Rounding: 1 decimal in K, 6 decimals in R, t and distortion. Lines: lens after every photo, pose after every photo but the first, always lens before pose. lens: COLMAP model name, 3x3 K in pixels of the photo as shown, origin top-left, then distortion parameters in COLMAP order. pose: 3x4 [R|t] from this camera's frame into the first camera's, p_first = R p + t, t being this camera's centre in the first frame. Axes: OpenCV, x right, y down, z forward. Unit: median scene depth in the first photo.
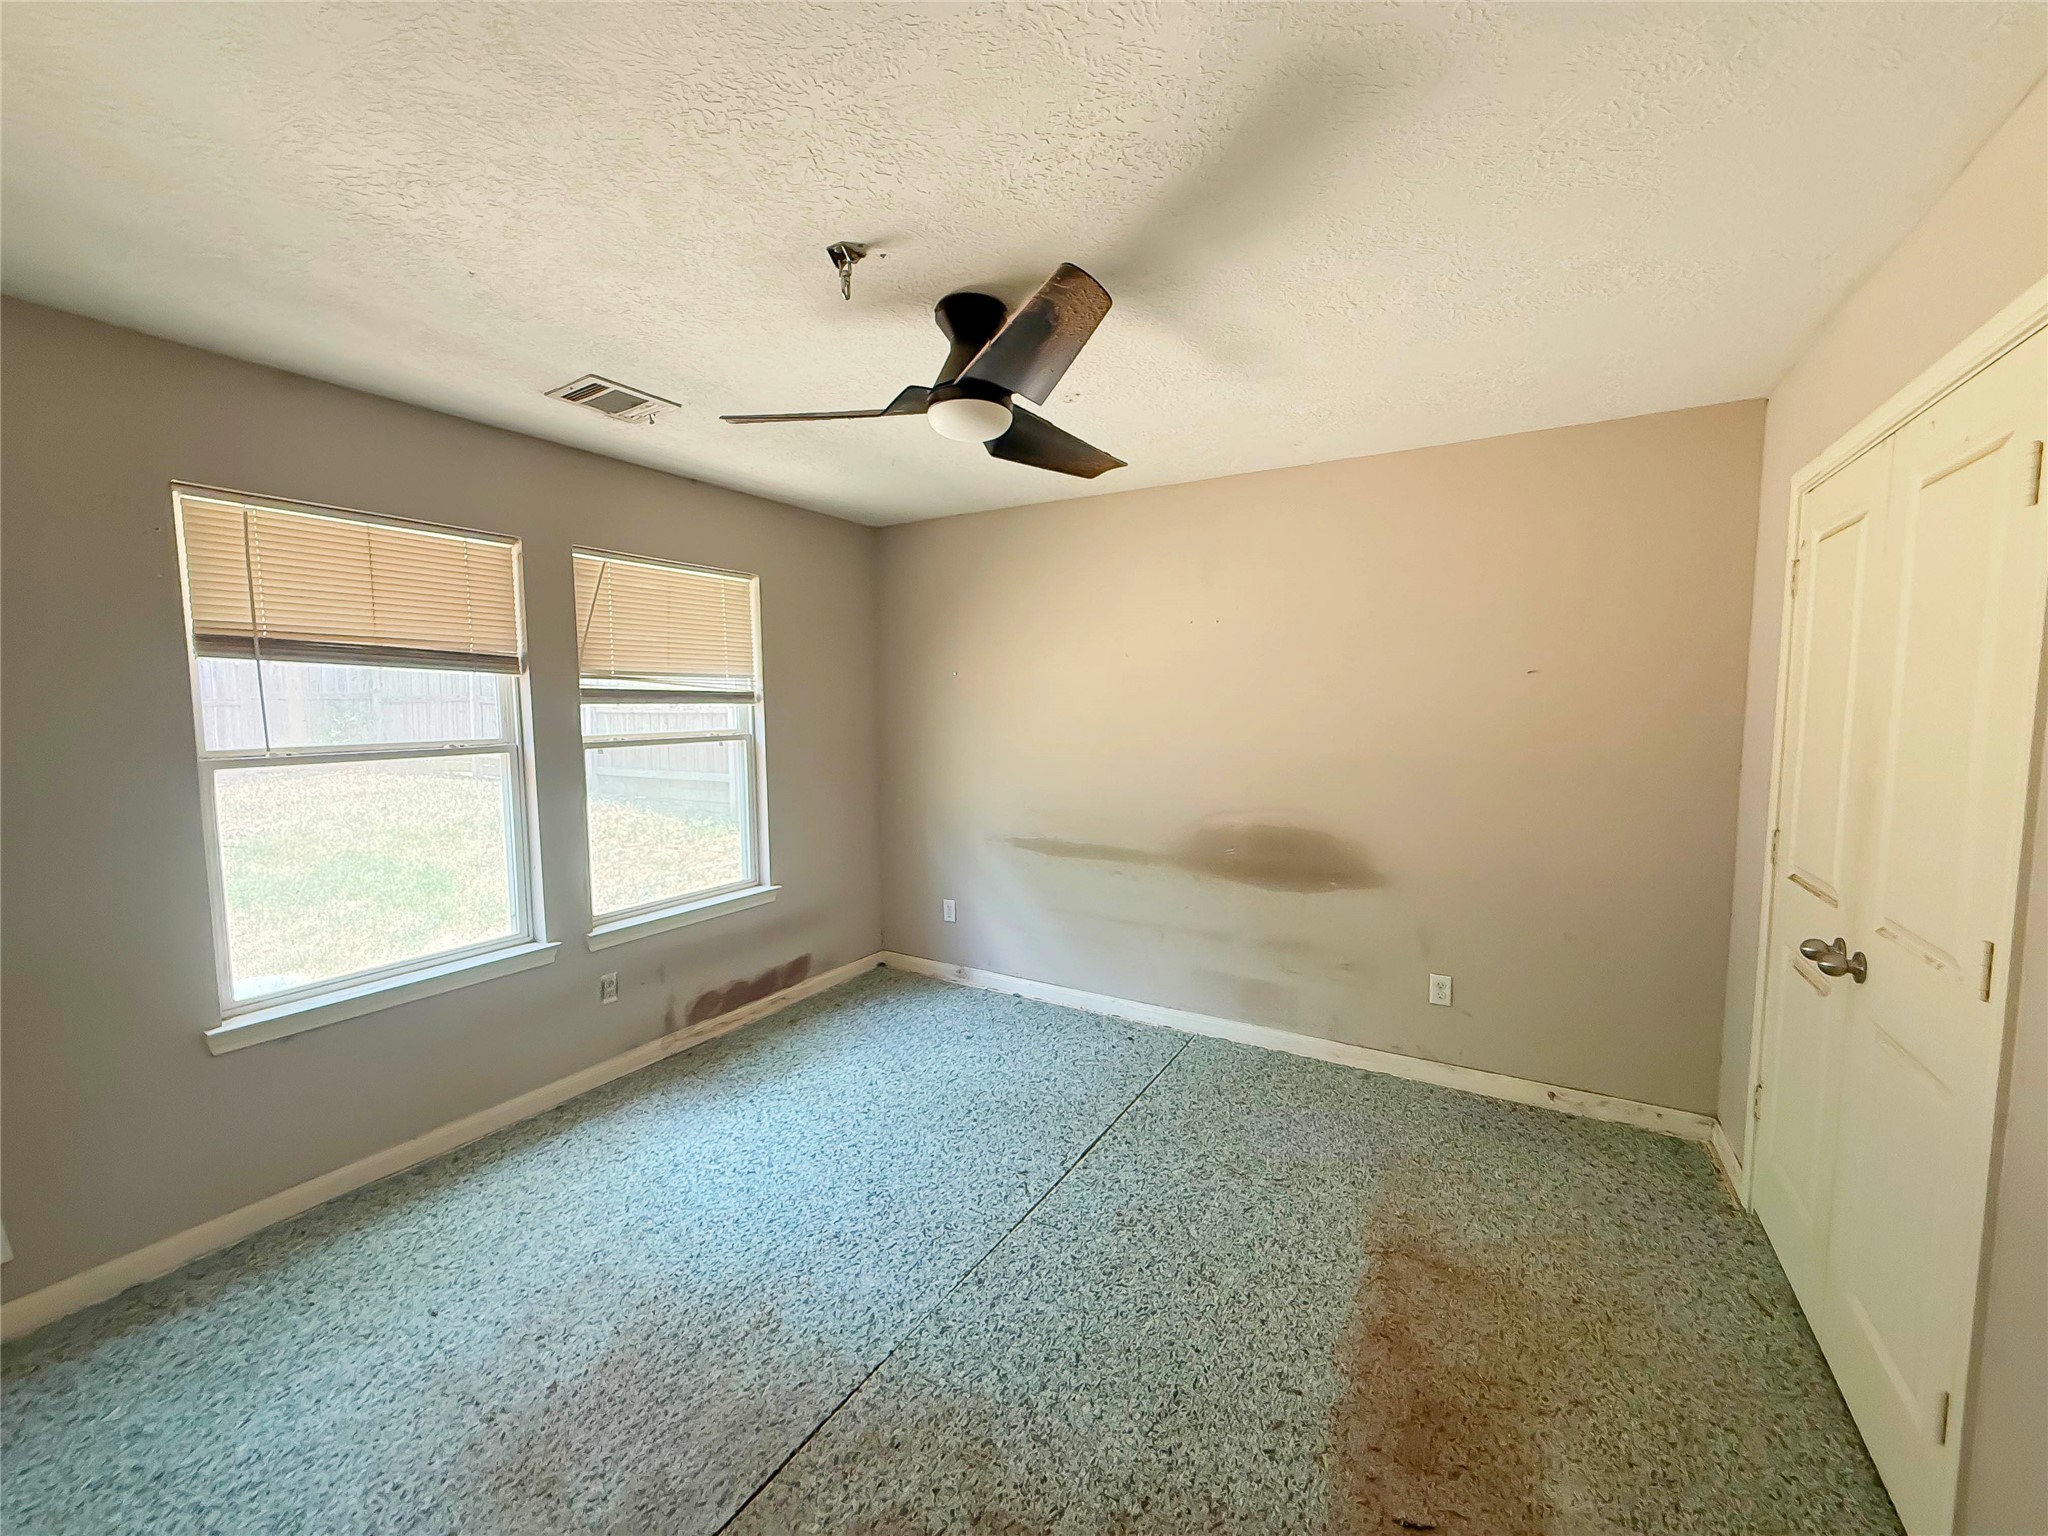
lens RADIAL K [[816.3, 0, 1019.5], [0, 816.3, 769.3], [0, 0, 1]] dist [0.000296, -0.000360]
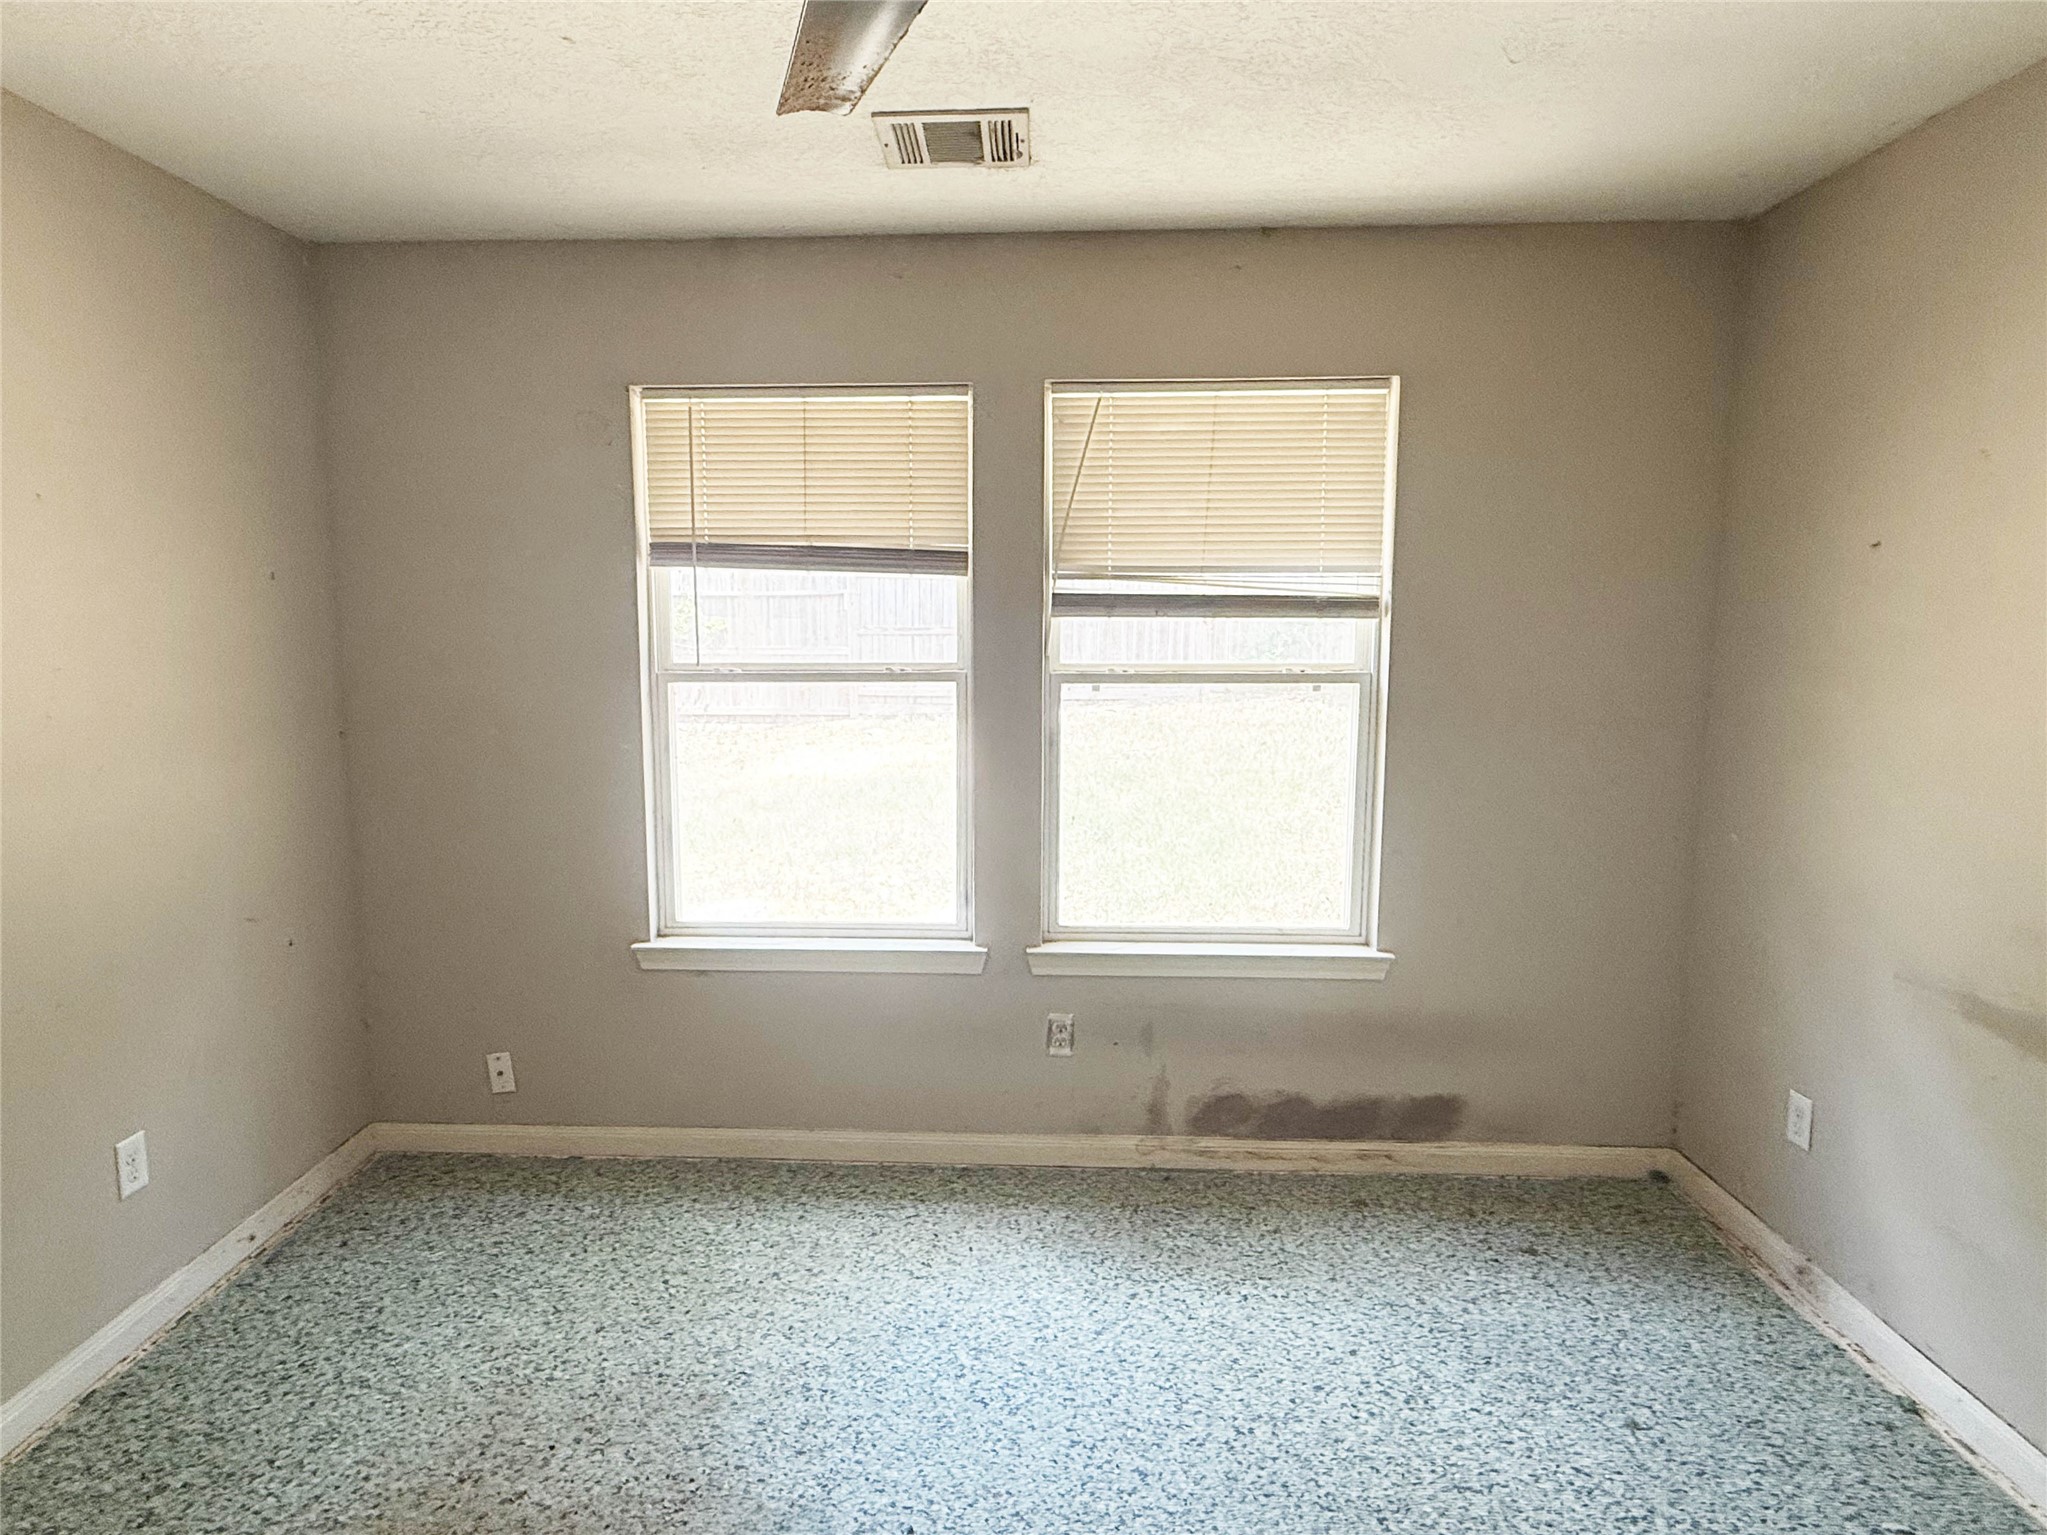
lens RADIAL K [[1175.3, 0, 1023.5], [0, 1175.3, 767.5], [0, 0, 1]] dist [-0.004135, -0.001599]
pose [[0.471190, 0.121453, -0.873630, 0.304415], [-0.075650, 0.992389, 0.097162, -0.045450], [0.878782, 0.020308, 0.476792, 0.478589]]
